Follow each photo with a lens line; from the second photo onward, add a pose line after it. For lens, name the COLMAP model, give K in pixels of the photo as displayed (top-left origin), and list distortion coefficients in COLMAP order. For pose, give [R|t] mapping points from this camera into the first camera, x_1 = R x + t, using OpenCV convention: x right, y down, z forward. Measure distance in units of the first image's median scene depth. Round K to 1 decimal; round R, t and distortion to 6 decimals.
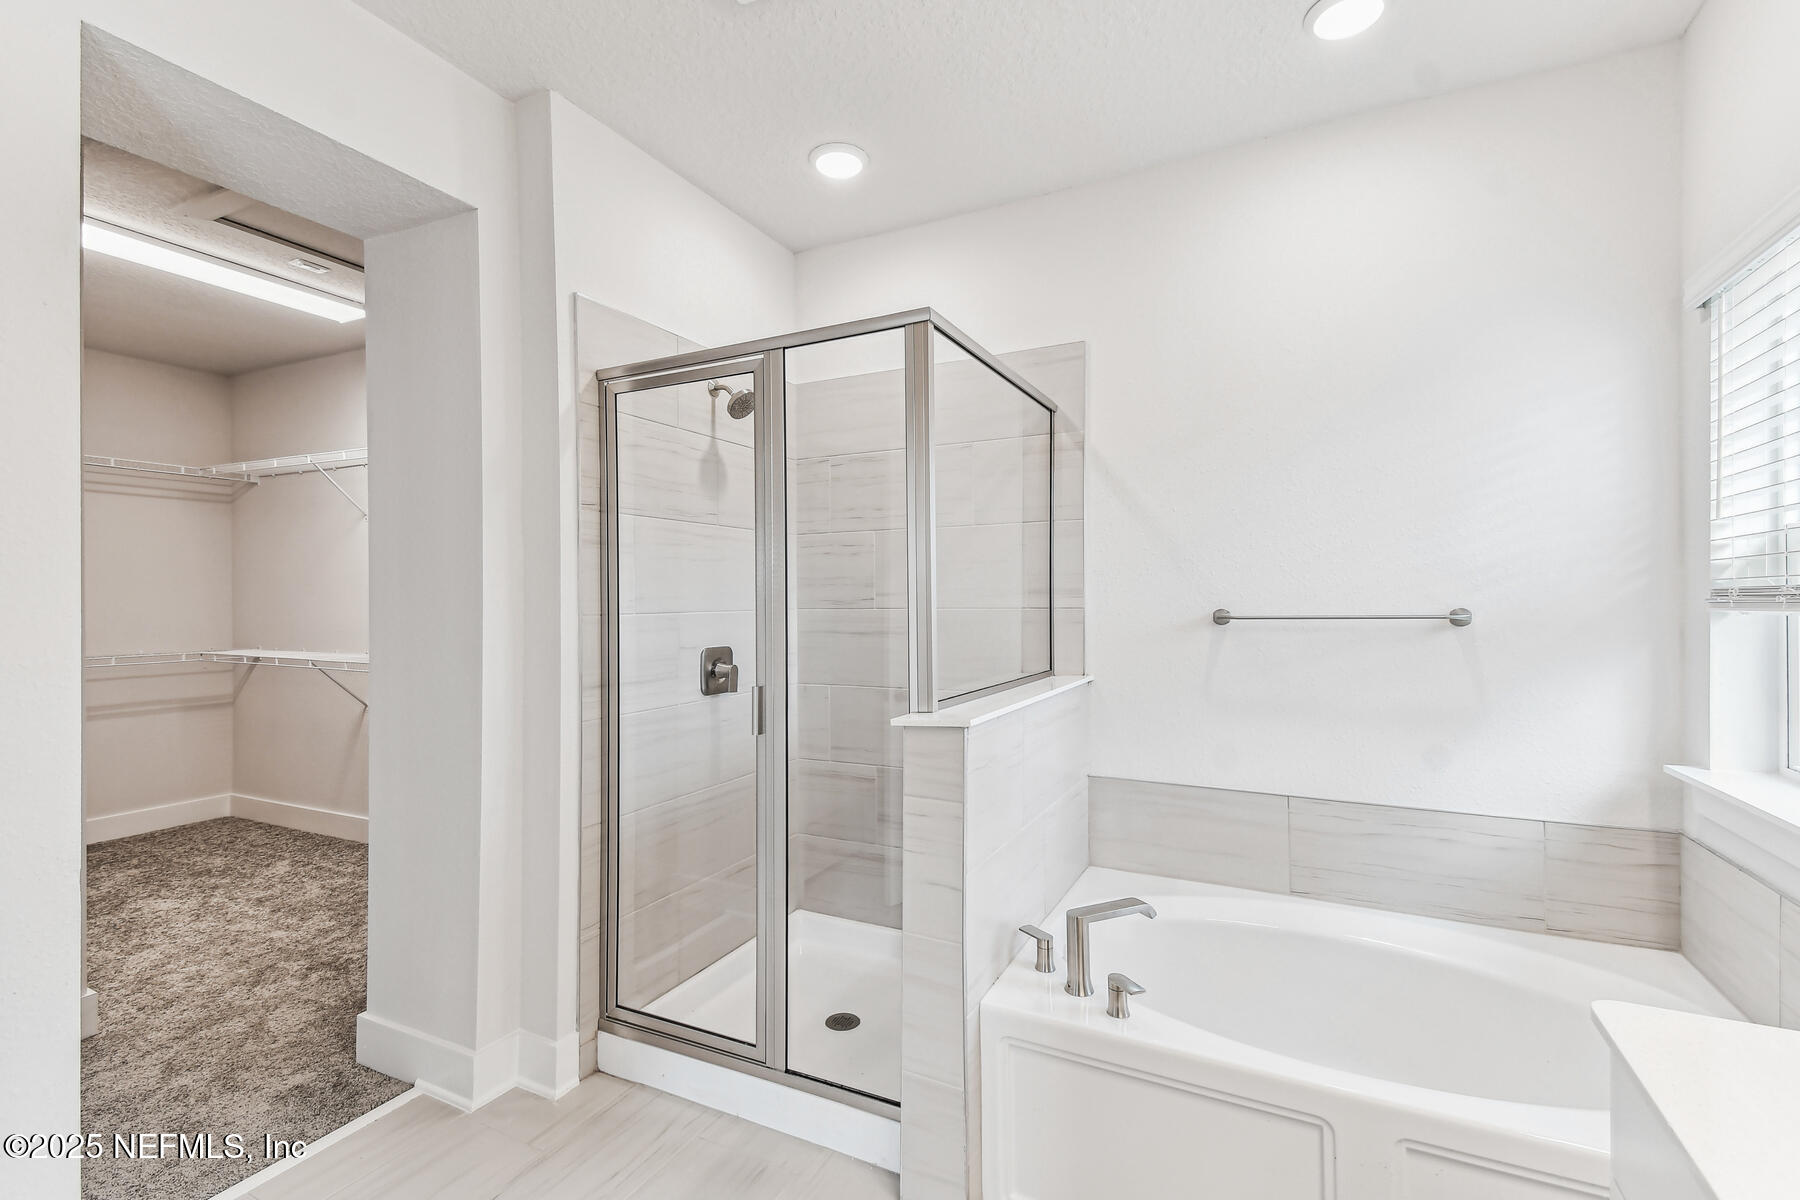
lens RADIAL K [[797.2, 0, 894.7], [0, 797.2, 606.1], [0, 0, 1]] dist [0.047491, -0.025250]
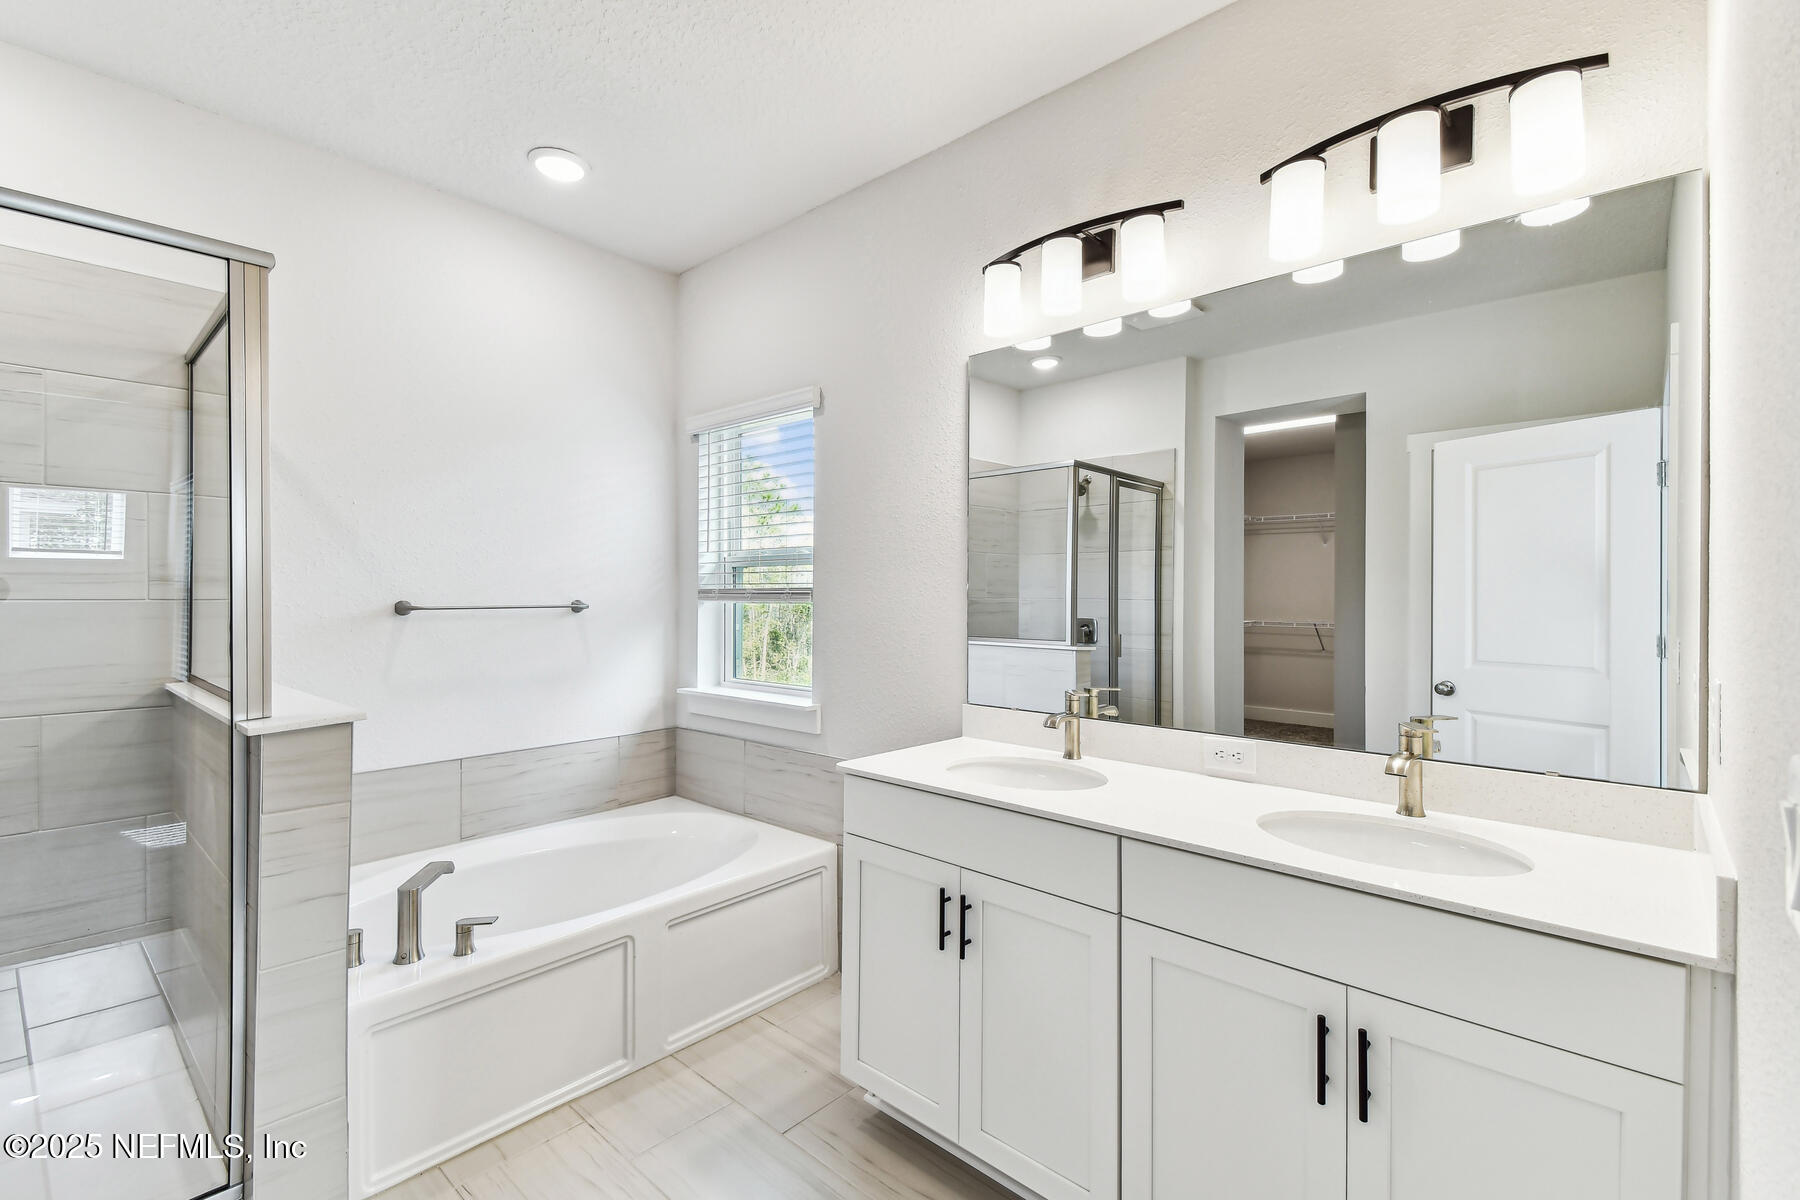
lens RADIAL K [[797.2, 0, 894.7], [0, 797.2, 606.1], [0, 0, 1]] dist [0.047491, -0.025250]
pose [[0.242961, -0.003719, 0.970029, -0.603635], [-0.001011, 0.999991, 0.004087, 0.007835], [-0.970035, -0.001974, 0.242955, 0.116858]]
